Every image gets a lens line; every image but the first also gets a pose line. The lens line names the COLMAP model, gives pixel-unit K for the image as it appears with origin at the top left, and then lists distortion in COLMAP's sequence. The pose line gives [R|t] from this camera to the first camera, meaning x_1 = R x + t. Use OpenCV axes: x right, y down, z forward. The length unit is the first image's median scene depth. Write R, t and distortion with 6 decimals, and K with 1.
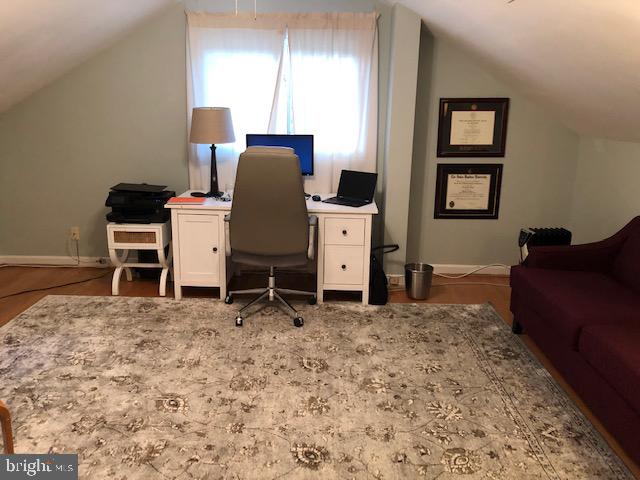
lens RADIAL K [[522.7, 0, 319.7], [0, 522.7, 239.5], [0, 0, 1]] dist [0.018668, -0.018199]
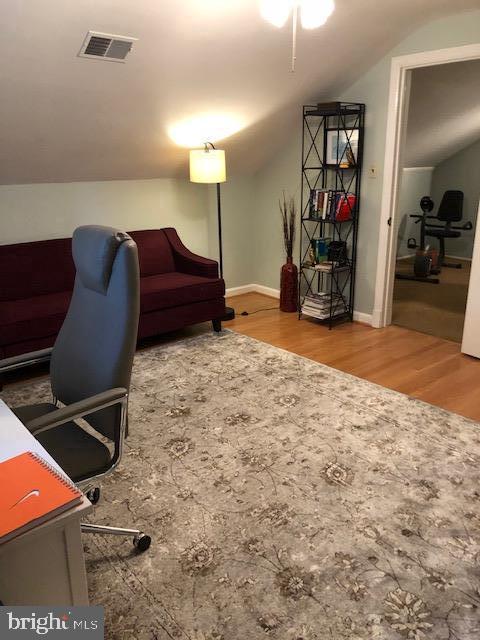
lens RADIAL K [[522.7, 0, 240.4], [0, 522.7, 319.7], [0, 0, 1]] dist [0.018668, -0.018199]
pose [[-0.671506, -0.222203, 0.706899, -0.747024], [0.186227, 0.872755, 0.451241, -0.375536], [-0.717216, 0.434655, -0.544680, 1.479148]]
